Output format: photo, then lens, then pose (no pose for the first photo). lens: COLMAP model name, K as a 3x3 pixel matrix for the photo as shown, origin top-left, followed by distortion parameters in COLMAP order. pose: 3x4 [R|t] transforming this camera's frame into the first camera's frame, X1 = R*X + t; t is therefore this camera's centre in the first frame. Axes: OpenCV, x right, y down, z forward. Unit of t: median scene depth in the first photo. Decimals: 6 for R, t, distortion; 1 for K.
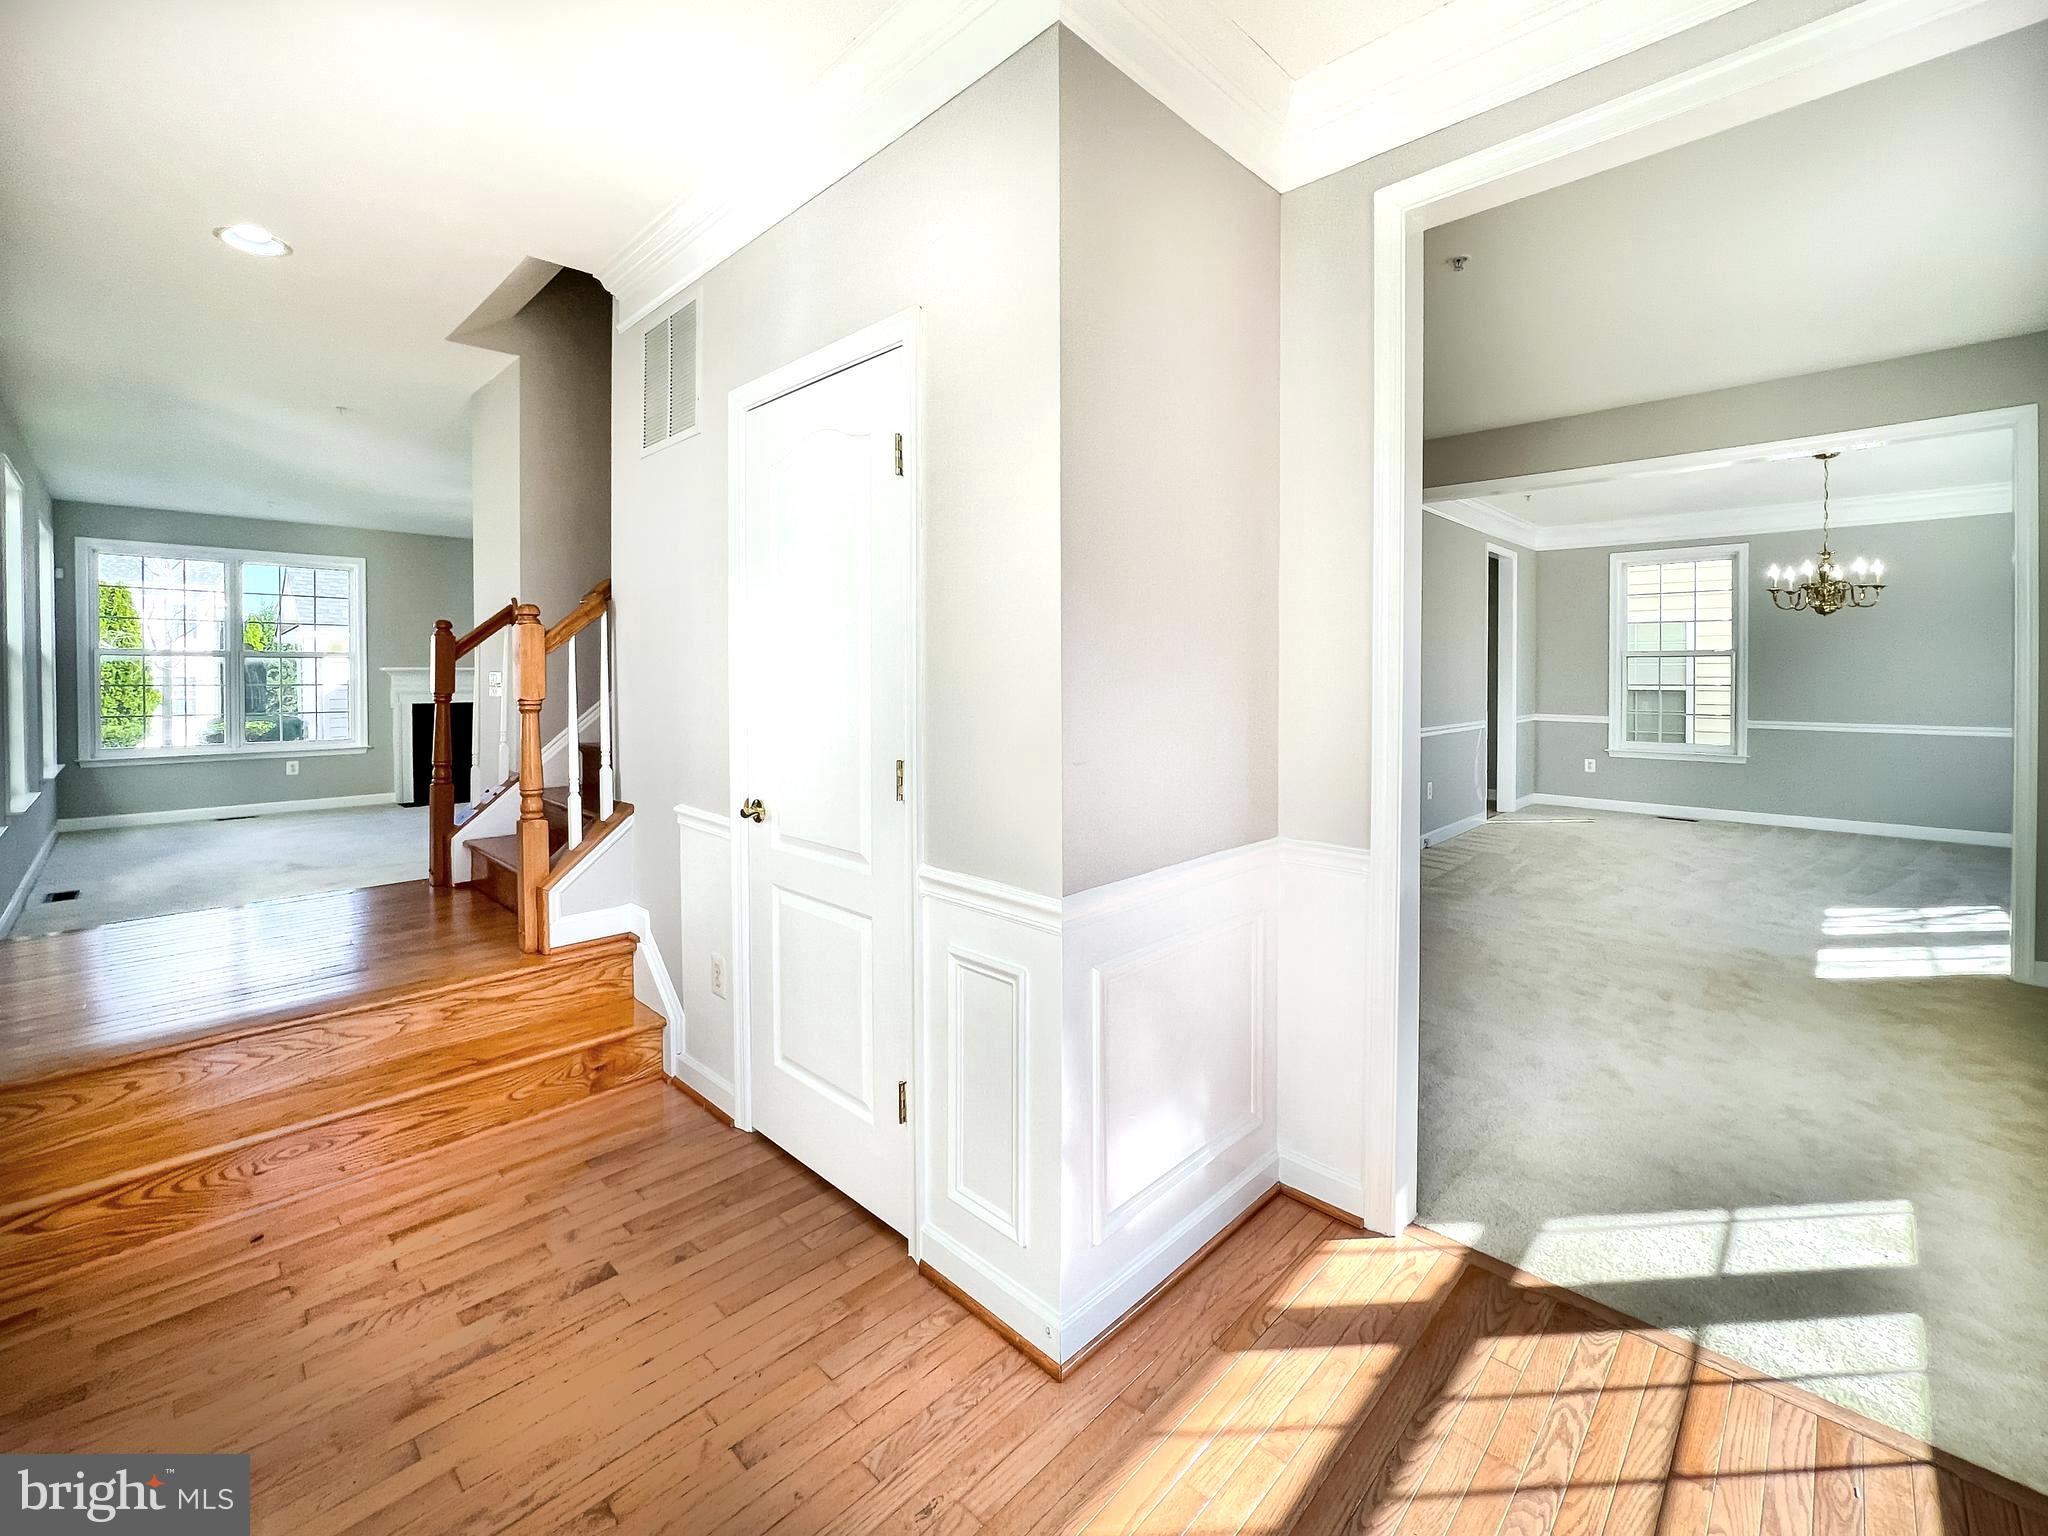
lens RADIAL K [[849.9, 0, 1022.2], [0, 849.9, 692.9], [0, 0, 1]] dist [-0.014396, 0.006497]
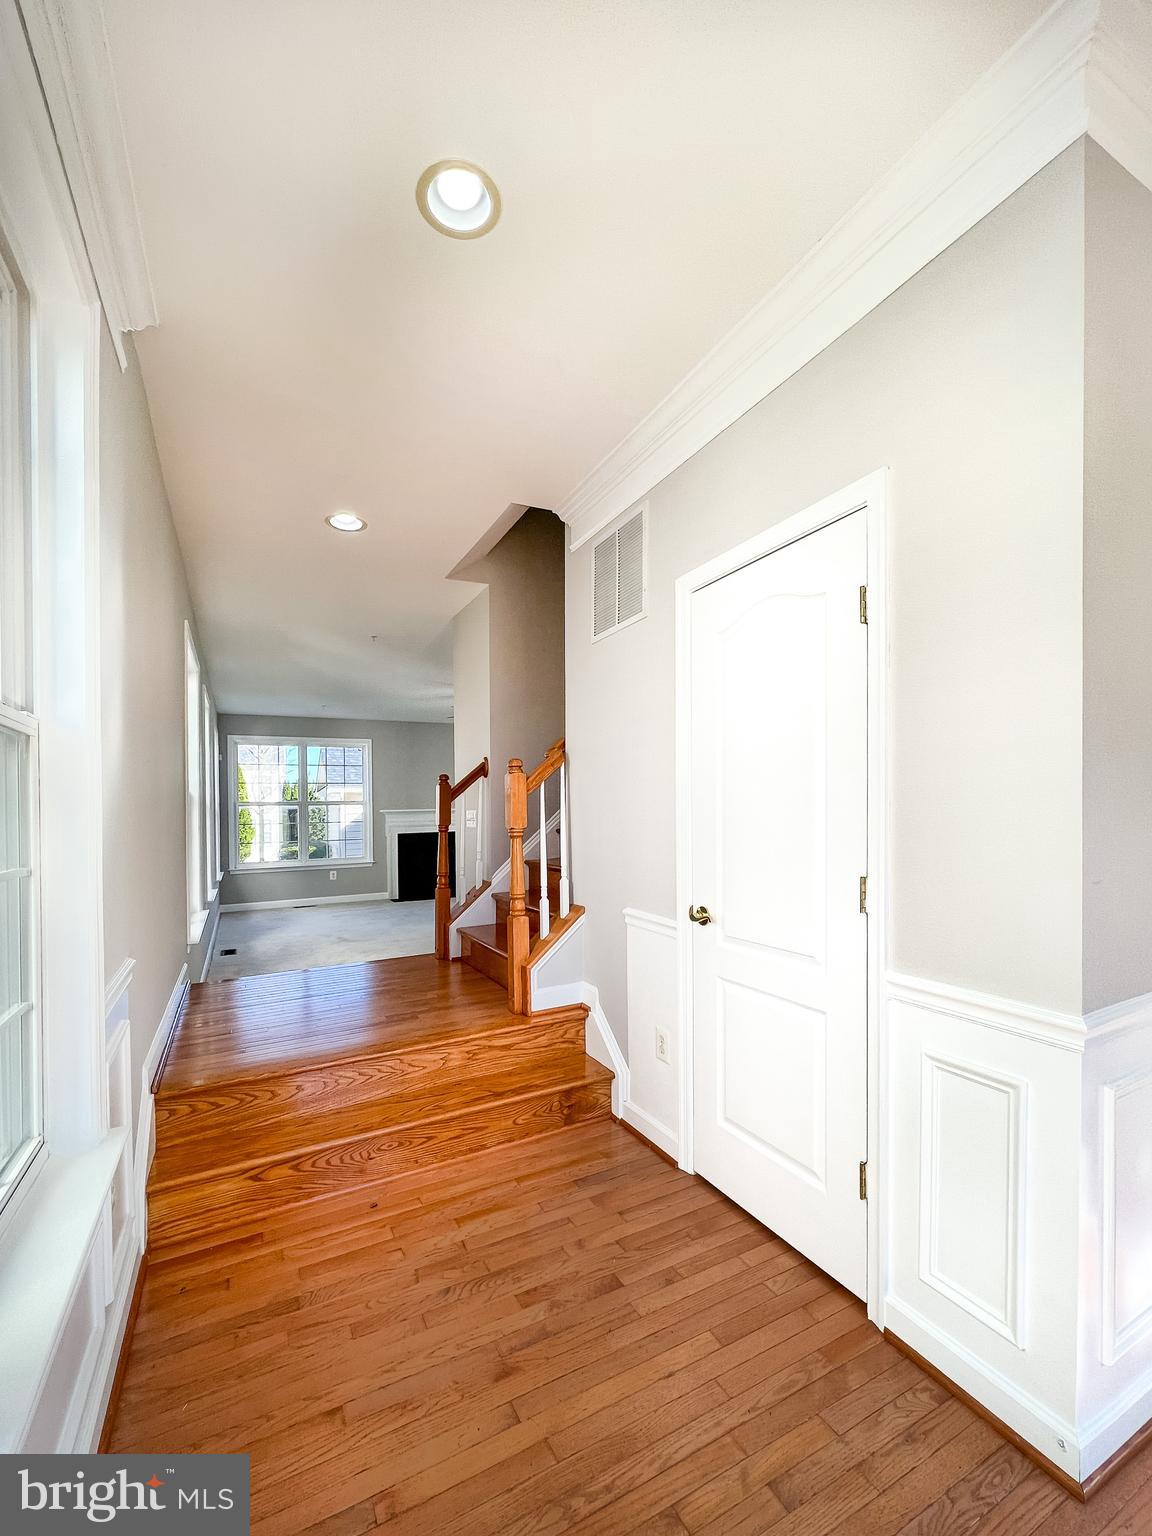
lens RADIAL K [[628.9, 0, 575.0], [0, 628.9, 819.8], [0, 0, 1]] dist [0.001166, 0.000751]
pose [[0.951143, -0.016239, -0.308324, -0.194121], [0.014492, 0.999863, -0.007955, 0.004304], [0.308411, 0.003098, 0.951248, 0.069798]]
